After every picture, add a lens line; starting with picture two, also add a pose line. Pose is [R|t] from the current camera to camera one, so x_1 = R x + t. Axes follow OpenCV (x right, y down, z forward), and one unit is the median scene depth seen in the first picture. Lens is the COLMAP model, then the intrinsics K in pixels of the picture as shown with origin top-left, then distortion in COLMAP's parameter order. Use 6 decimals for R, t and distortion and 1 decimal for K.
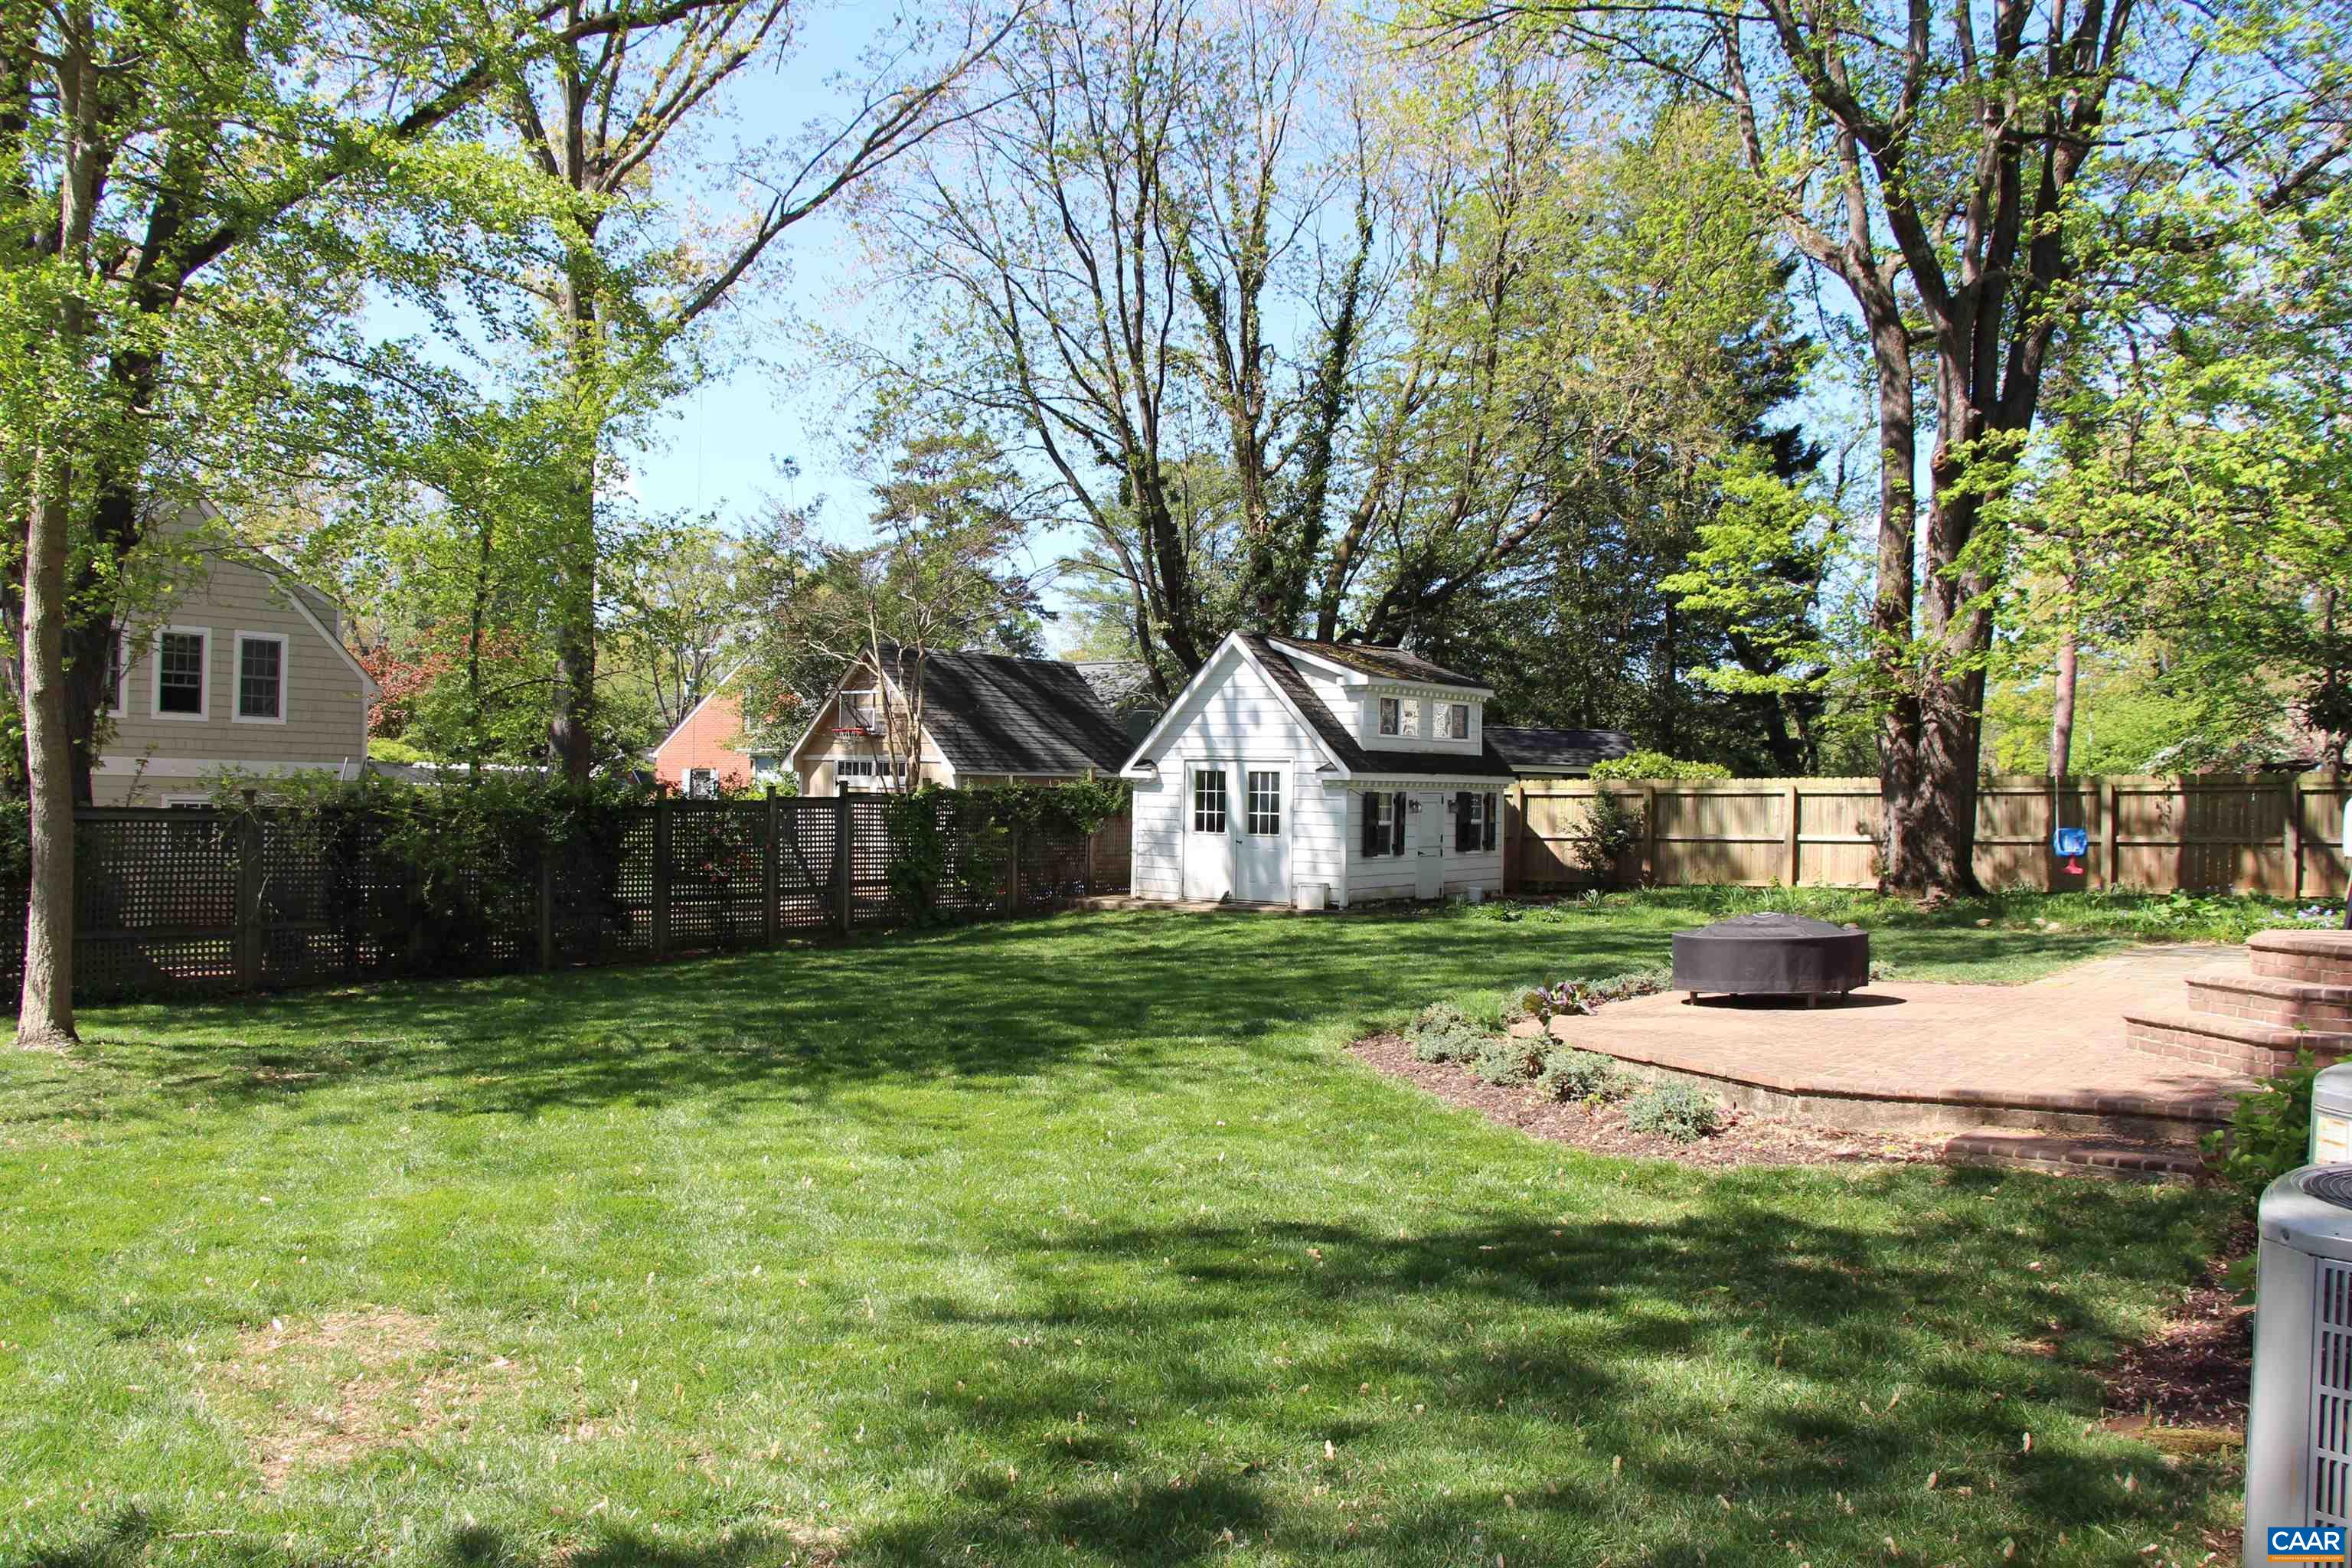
lens RADIAL K [[1918.9, 0, 1176.0], [0, 1918.9, 784.0], [0, 0, 1]] dist [-0.198771, 0.166038]
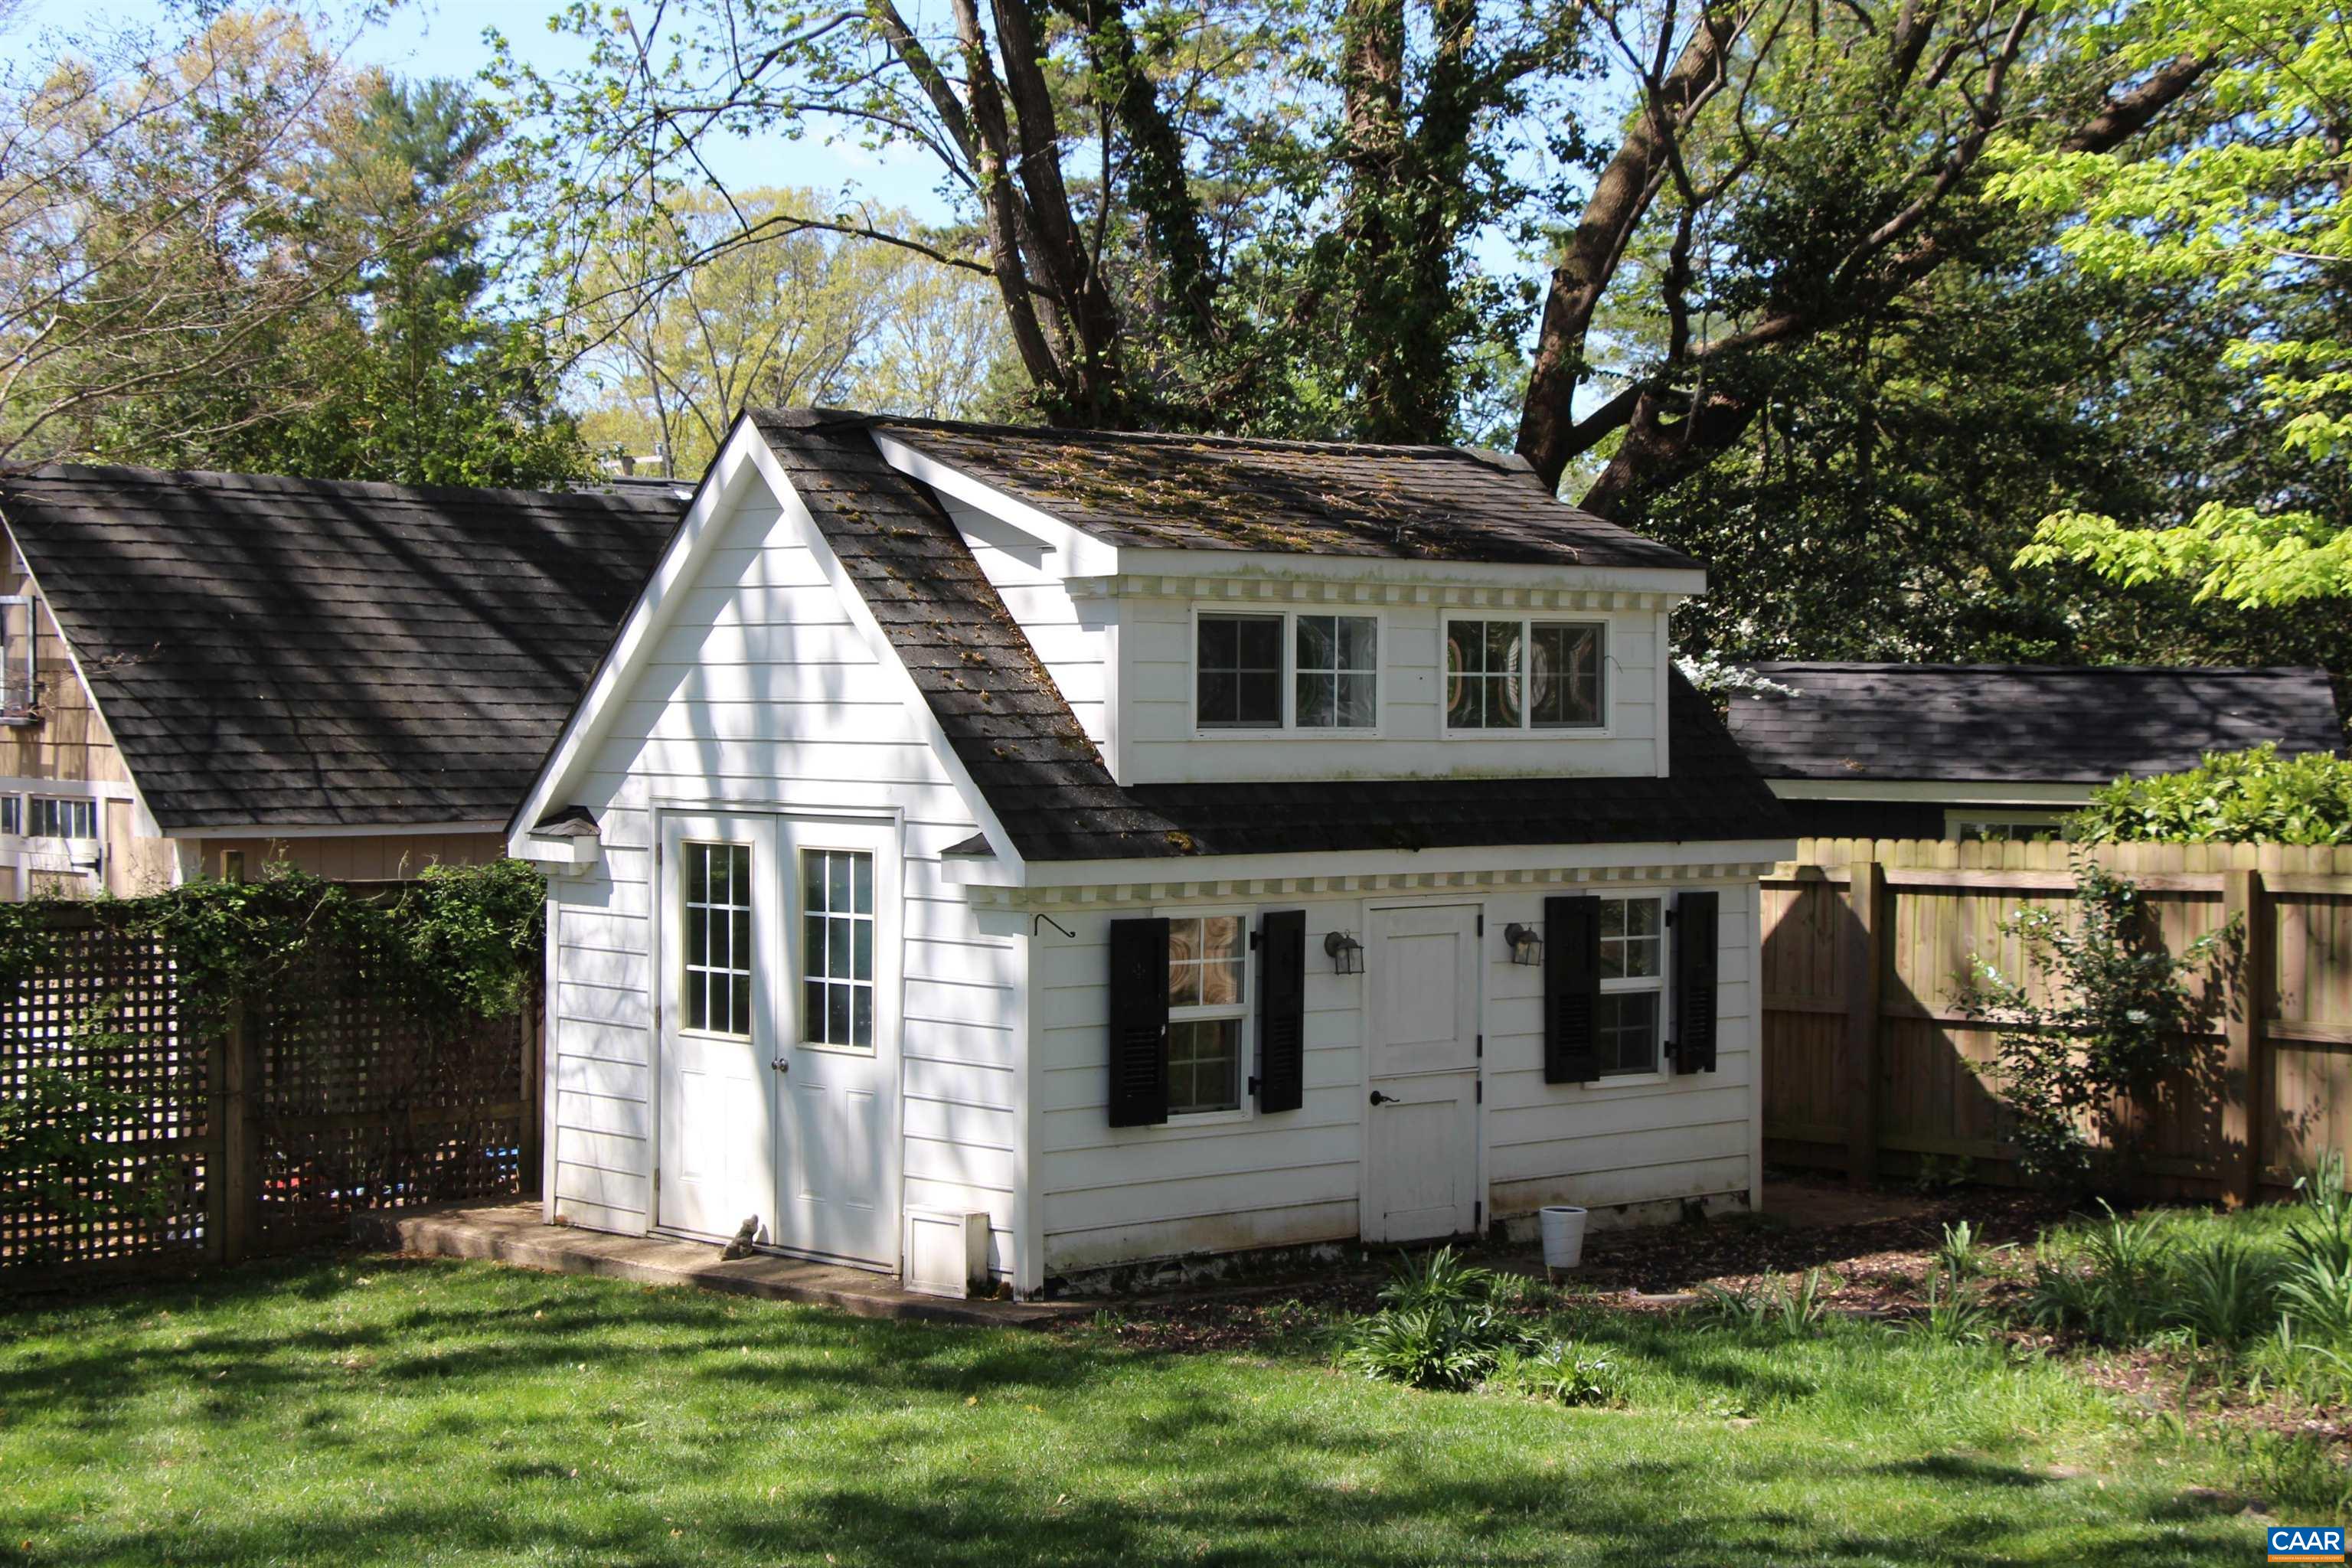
lens RADIAL K [[3773.5, 0, 1176.0], [0, 3773.5, 784.0], [0, 0, 1]] dist [0.019195, 0.004830]
pose [[0.972650, -0.005644, -0.232208, 0.243840], [0.011219, 0.999679, 0.022695, -0.030901], [0.232005, -0.024679, 0.972401, 0.391573]]
